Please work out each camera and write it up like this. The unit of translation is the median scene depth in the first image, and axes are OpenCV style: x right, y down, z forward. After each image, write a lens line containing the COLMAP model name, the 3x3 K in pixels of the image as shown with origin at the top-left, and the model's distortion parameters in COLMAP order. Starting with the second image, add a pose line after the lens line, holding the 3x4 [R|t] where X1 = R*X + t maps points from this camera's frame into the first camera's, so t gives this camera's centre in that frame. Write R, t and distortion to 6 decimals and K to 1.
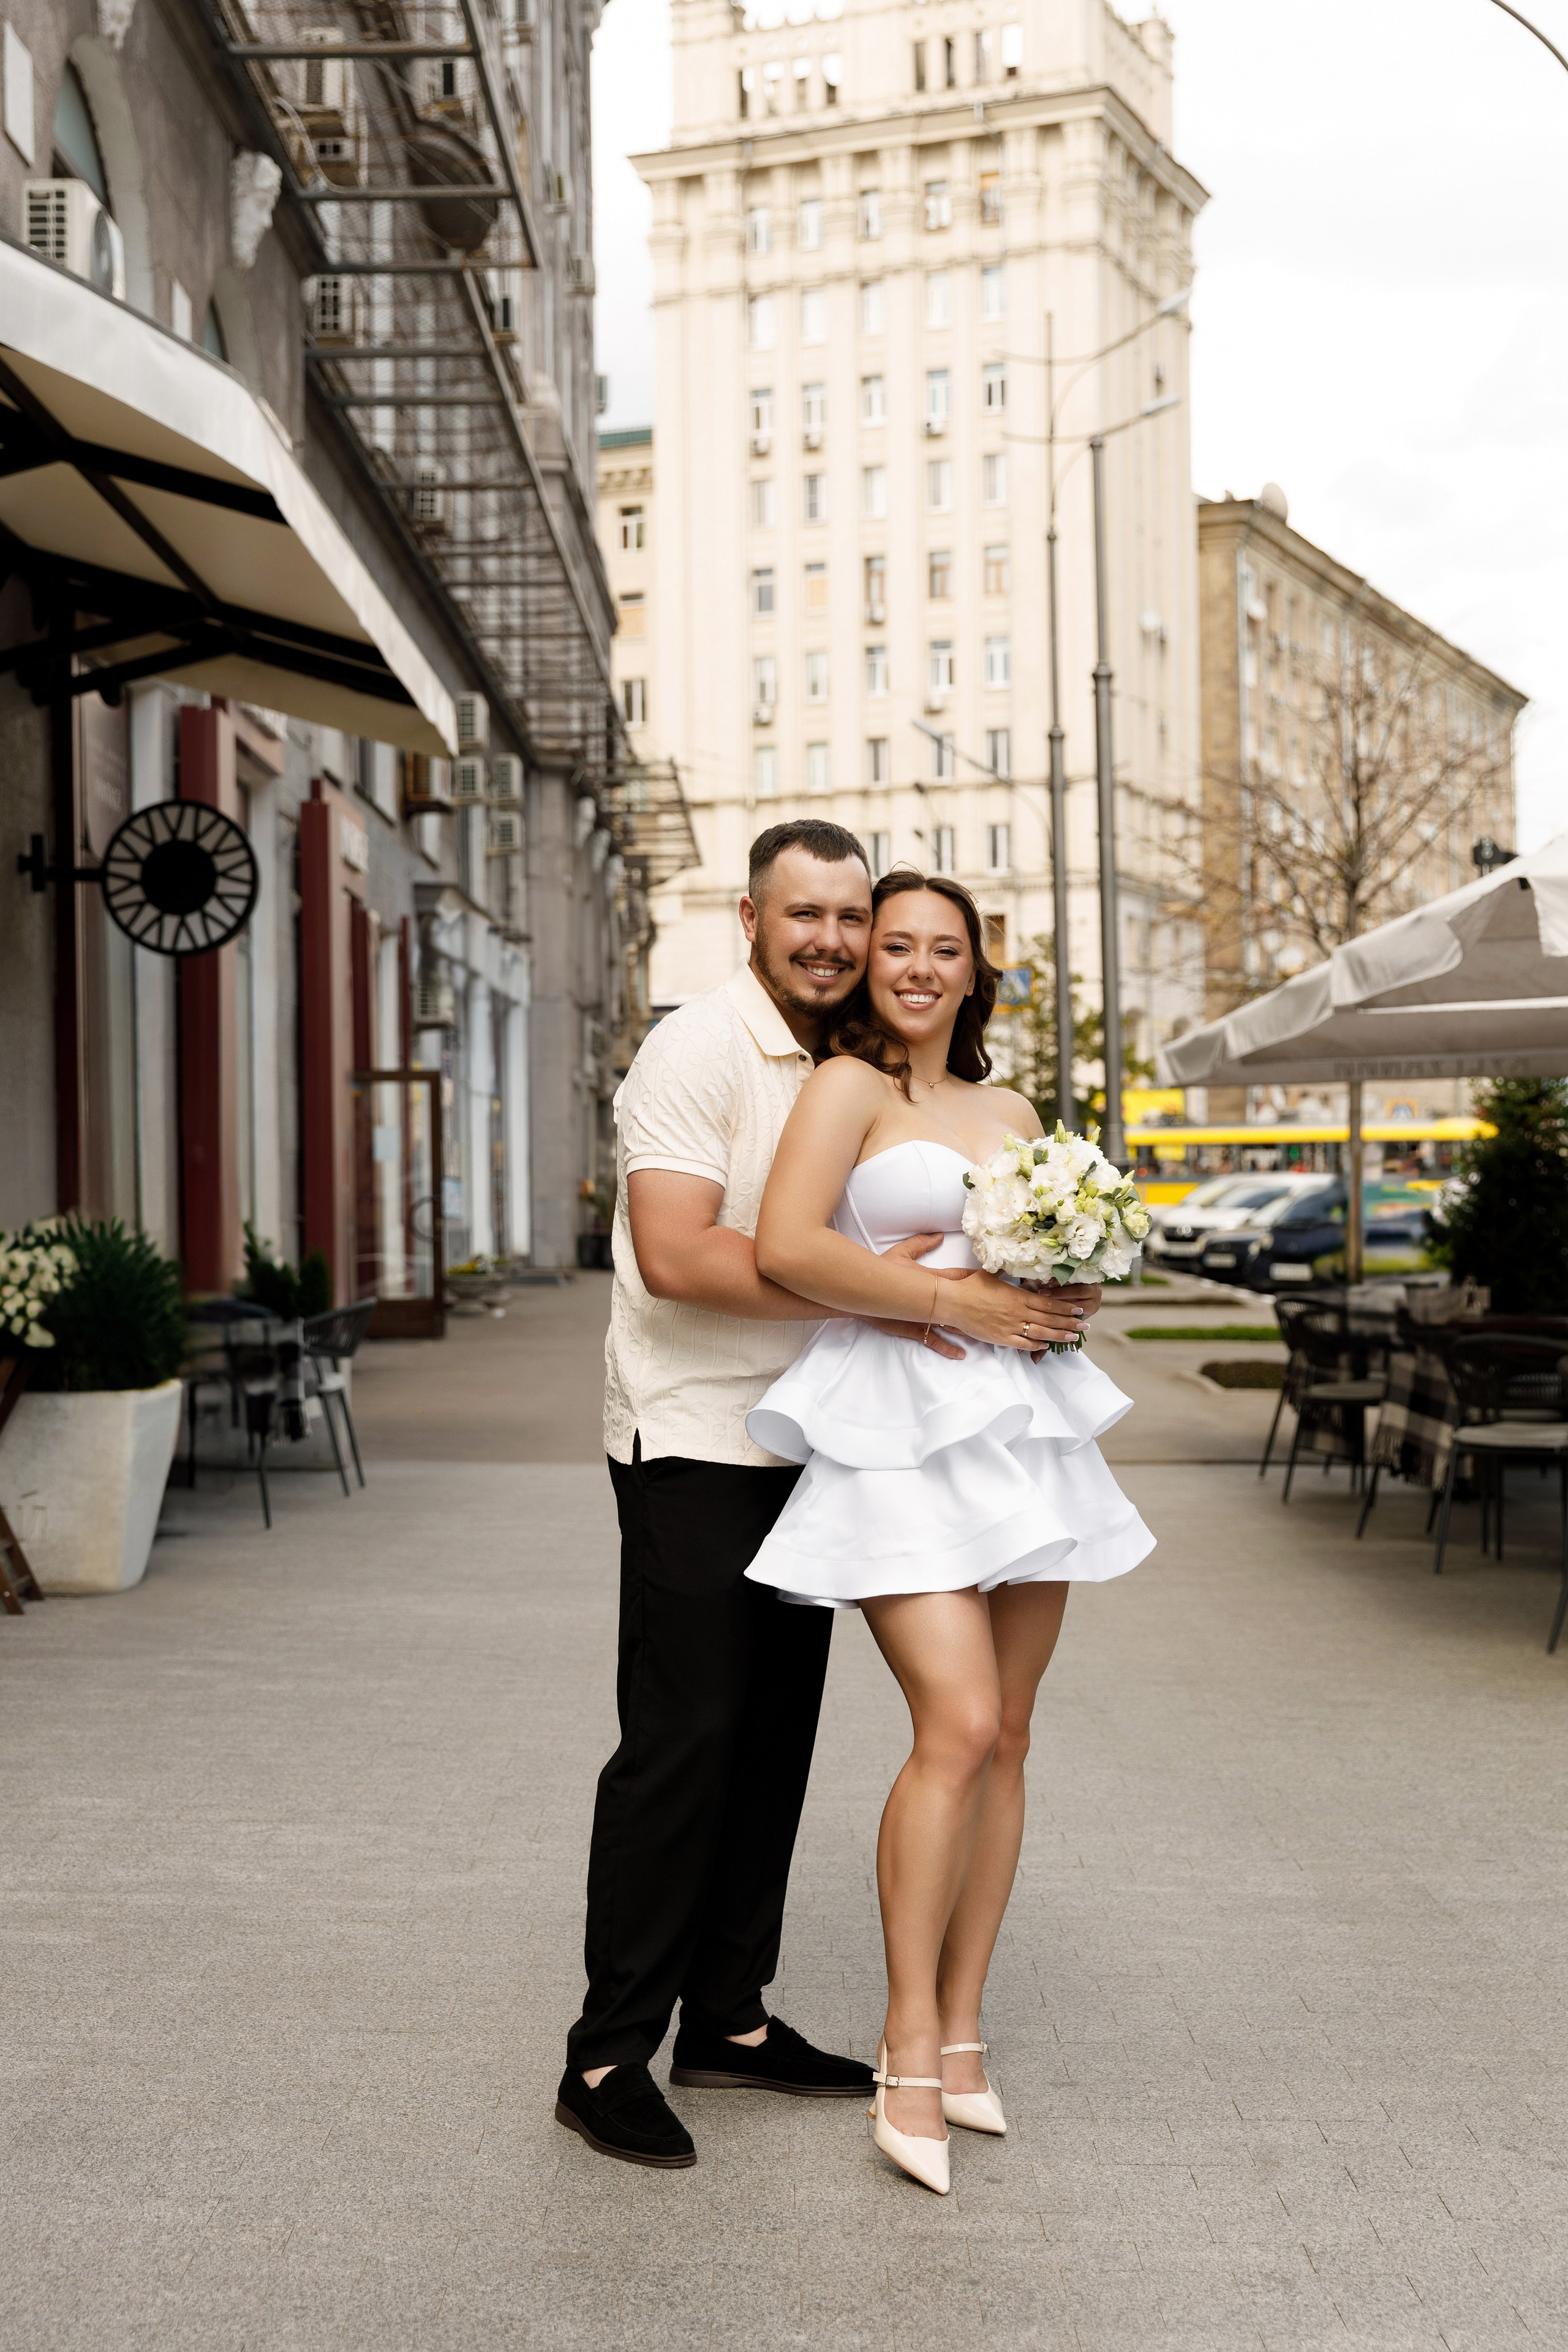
lens RADIAL K [[2405.5, 0, 764.1], [0, 2405.5, 1194.9], [0, 0, 1]] dist [0.008735, 0.000000]
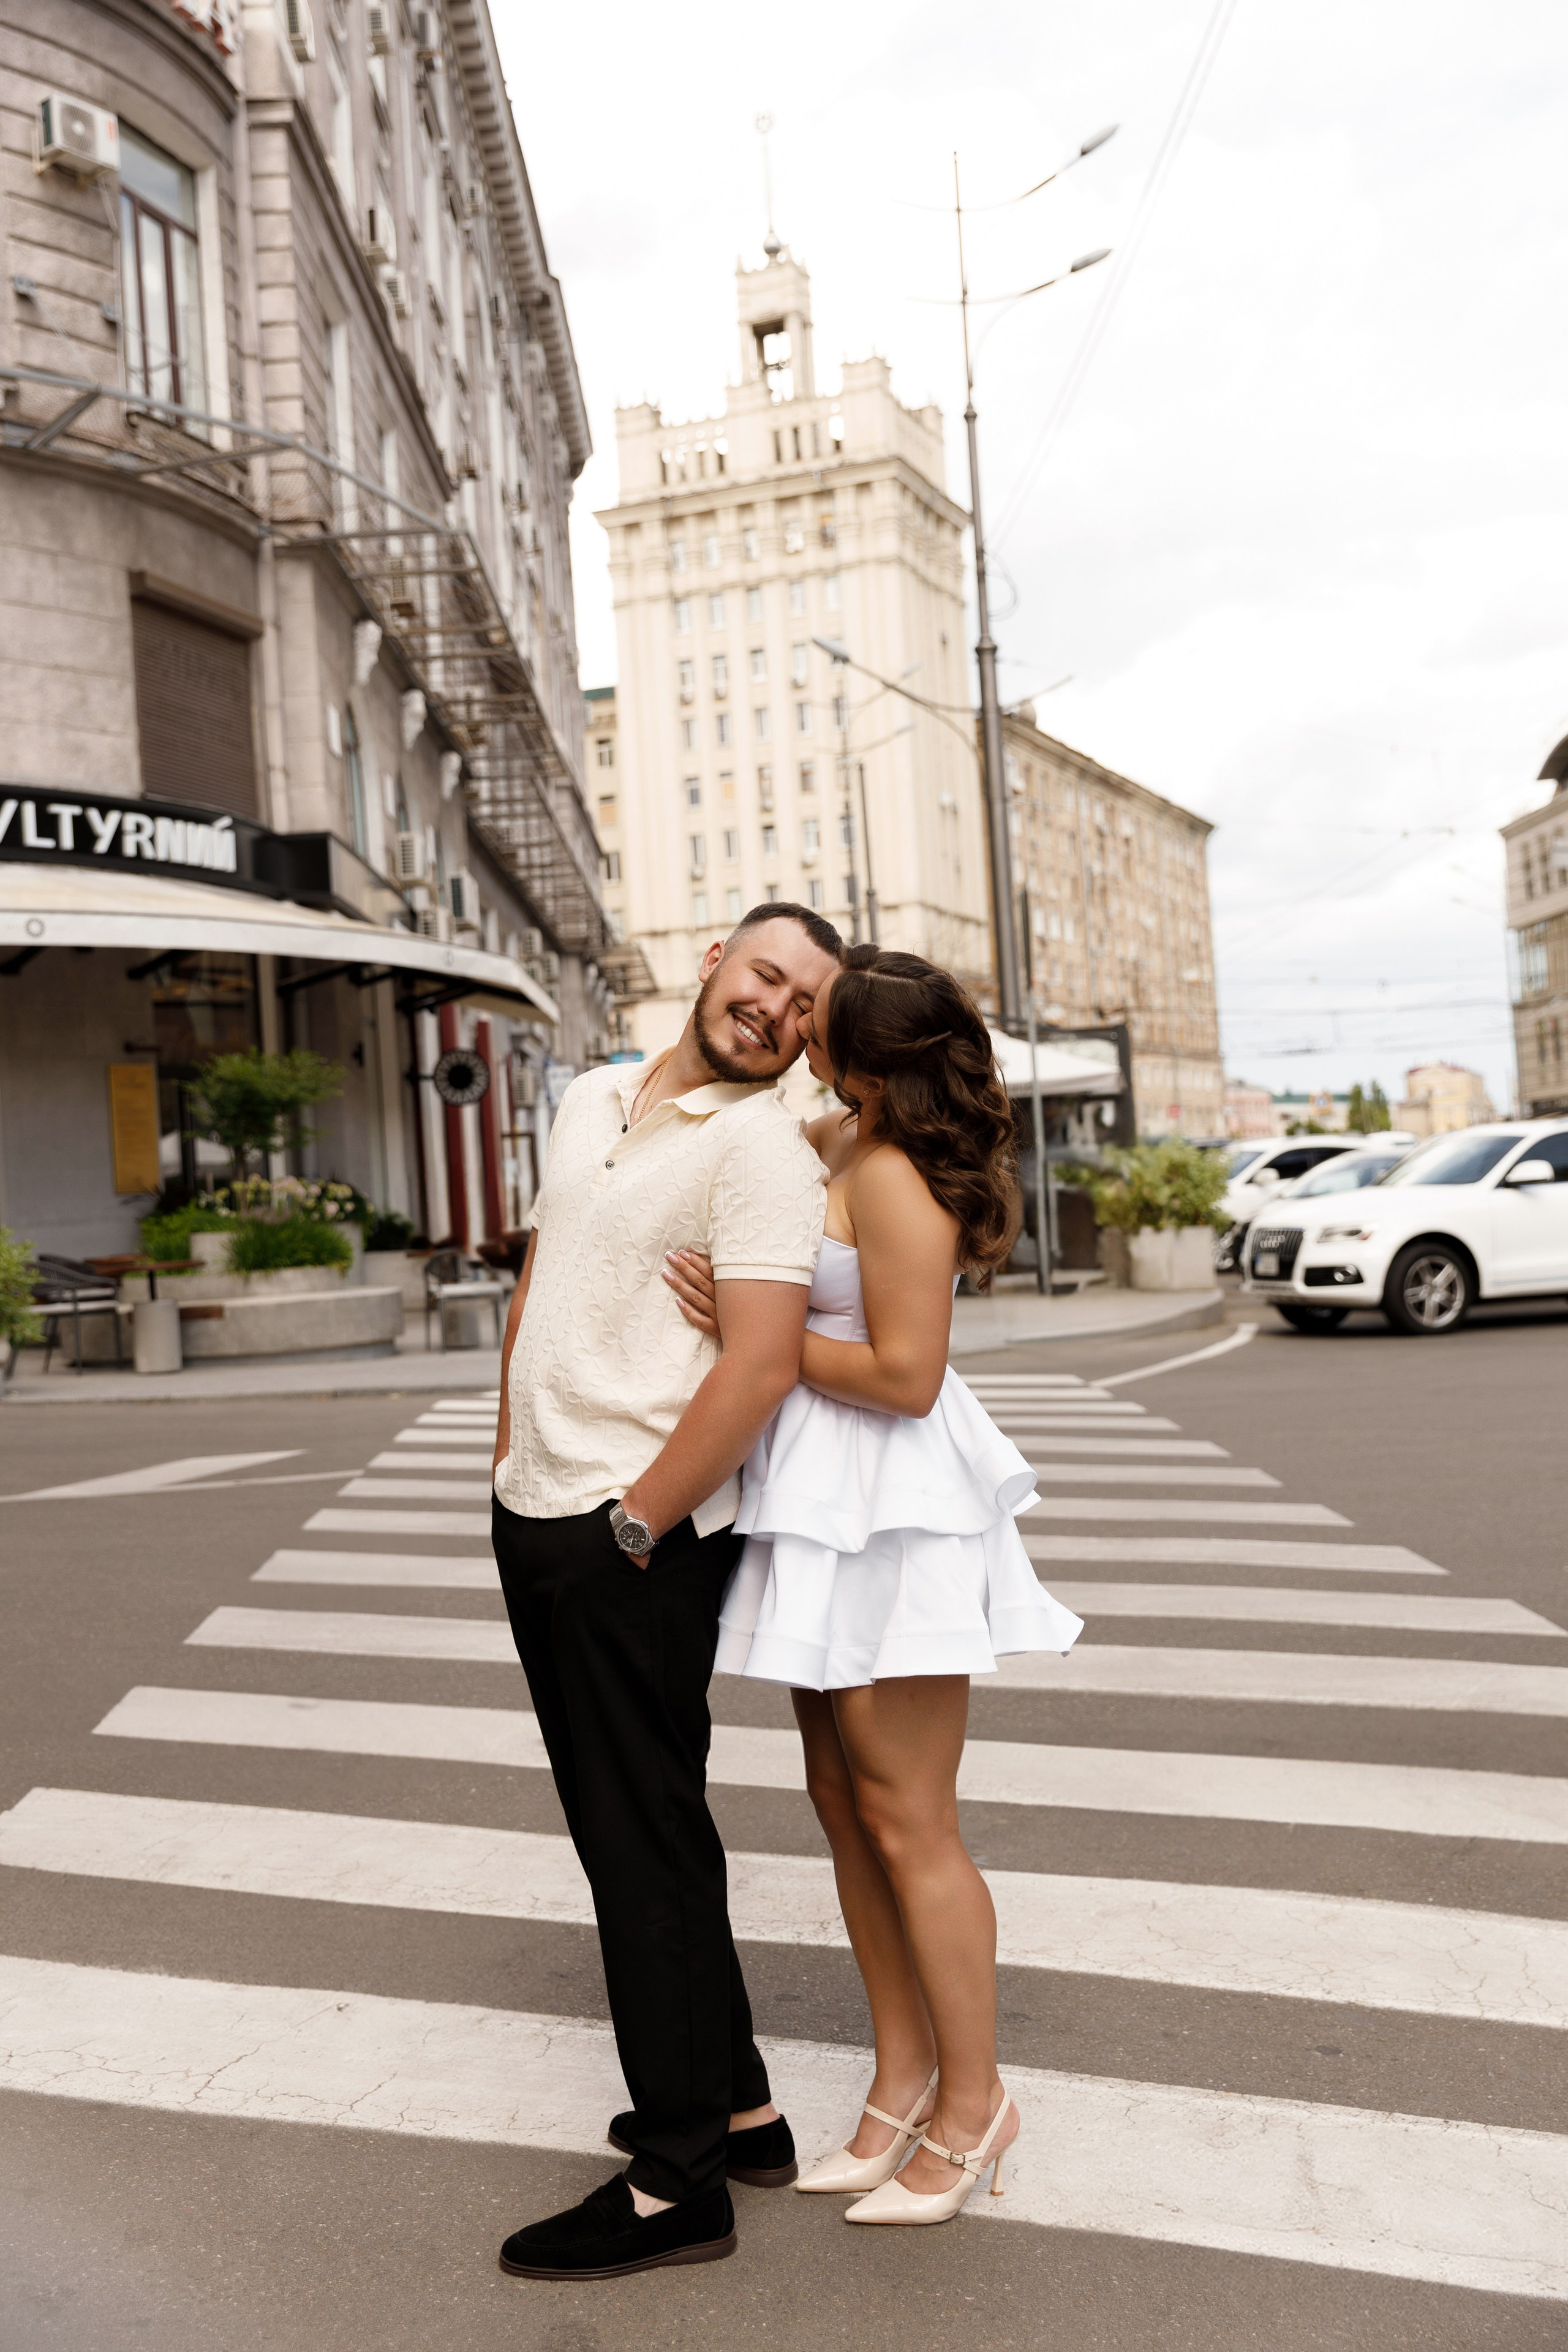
lens RADIAL K [[2991.0, 0, 801.9], [0, 2991.0, 1168.3], [0, 0, 1]] dist [0.032429, 0.000000]
pose [[0.998718, -0.049614, 0.010043, 0.037910], [0.049670, 0.998751, -0.005353, 0.002311], [-0.009765, 0.005845, 0.999935, -0.906266]]
